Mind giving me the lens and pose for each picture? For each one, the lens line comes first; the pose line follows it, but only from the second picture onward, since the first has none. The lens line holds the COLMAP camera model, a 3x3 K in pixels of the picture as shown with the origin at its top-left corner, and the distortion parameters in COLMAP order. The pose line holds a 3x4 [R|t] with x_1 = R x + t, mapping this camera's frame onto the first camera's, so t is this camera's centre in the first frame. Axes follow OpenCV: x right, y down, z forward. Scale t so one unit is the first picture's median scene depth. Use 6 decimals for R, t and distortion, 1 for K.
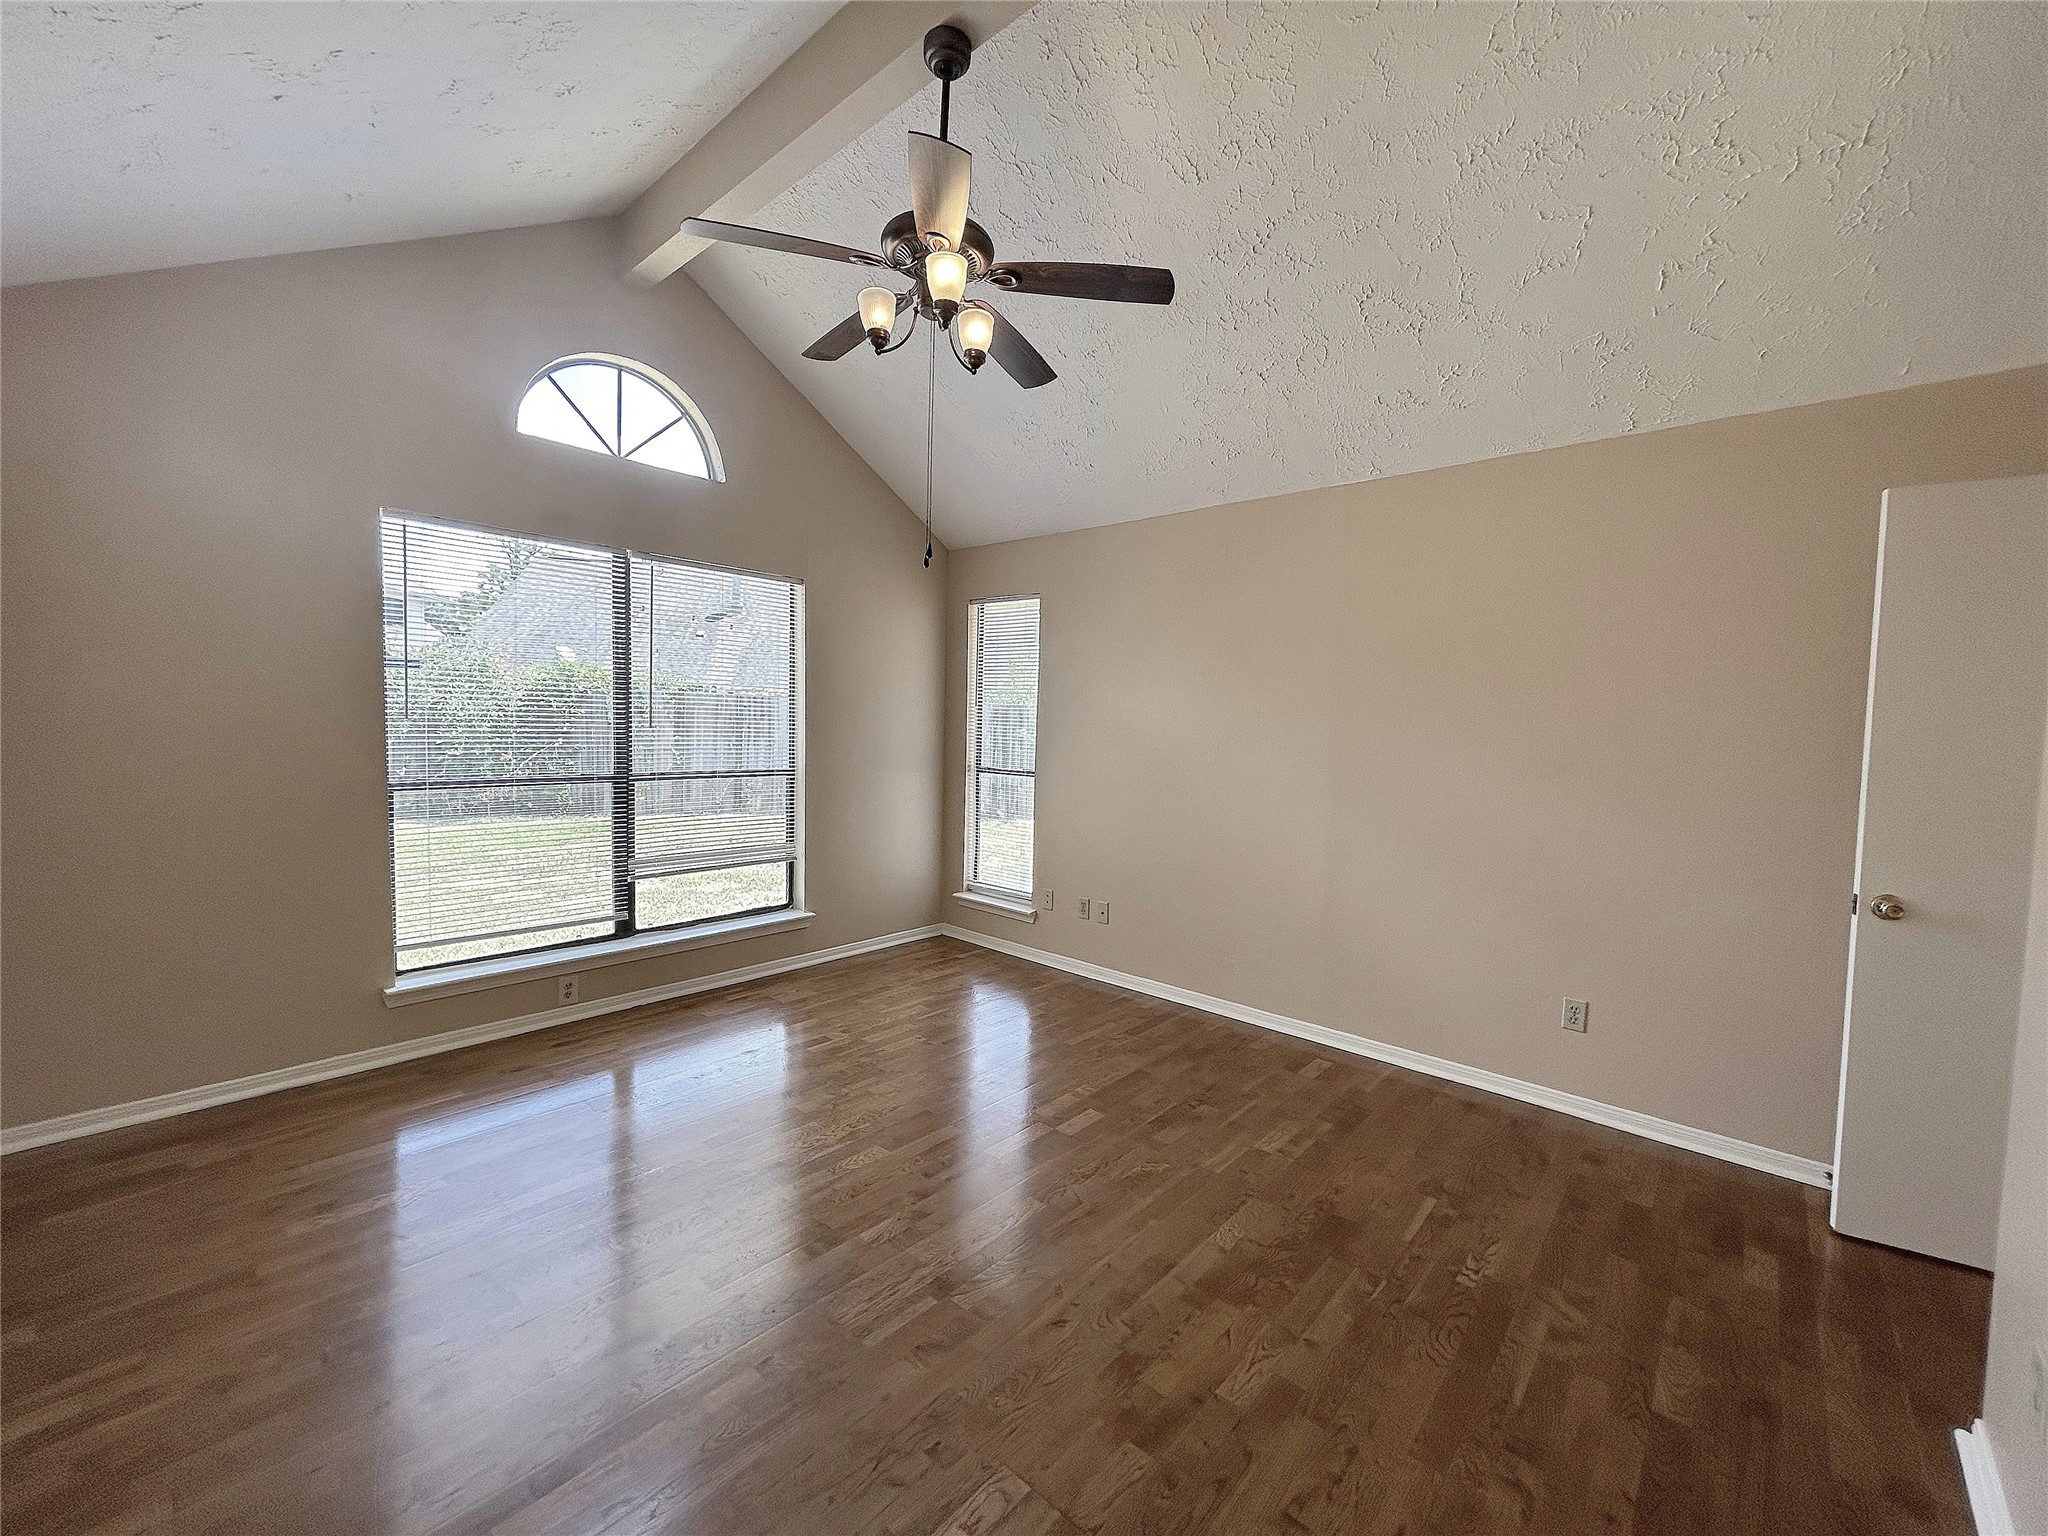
lens RADIAL K [[817.4, 0, 1037.4], [0, 817.4, 768.3], [0, 0, 1]] dist [0.001038, 0.000085]
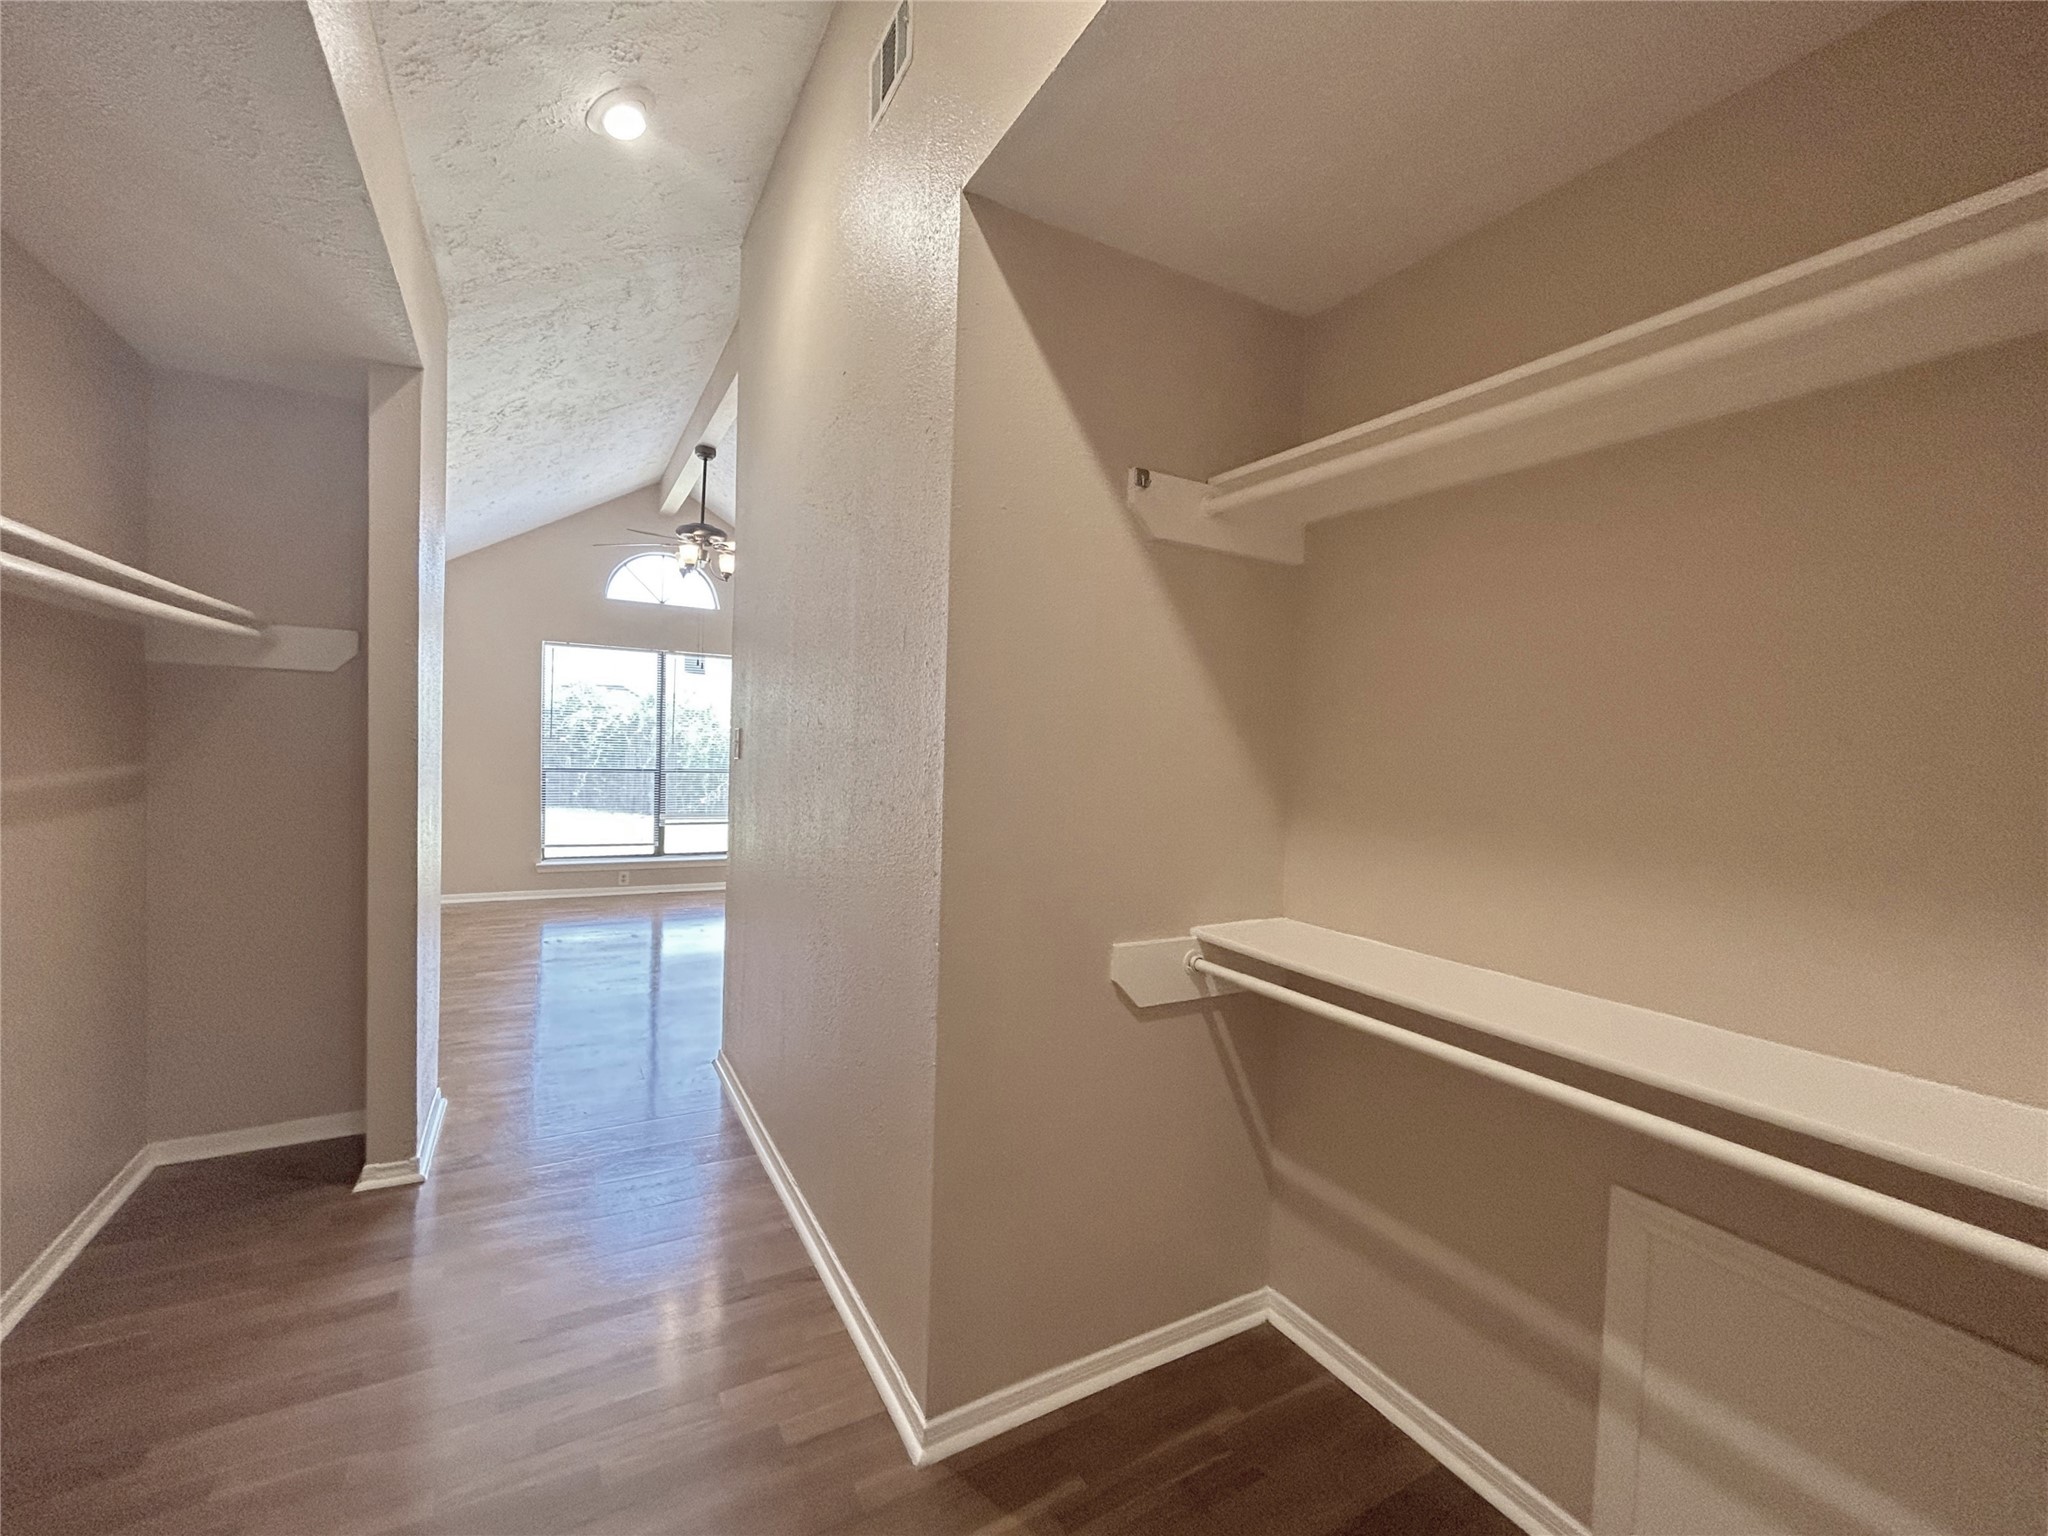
lens RADIAL K [[817.4, 0, 1037.4], [0, 817.4, 768.3], [0, 0, 1]] dist [0.001038, 0.000085]
pose [[0.945656, 0.032357, -0.323556, 0.947458], [-0.039015, 0.999139, -0.014109, -0.002145], [0.322821, 0.025966, 0.946104, -0.516175]]
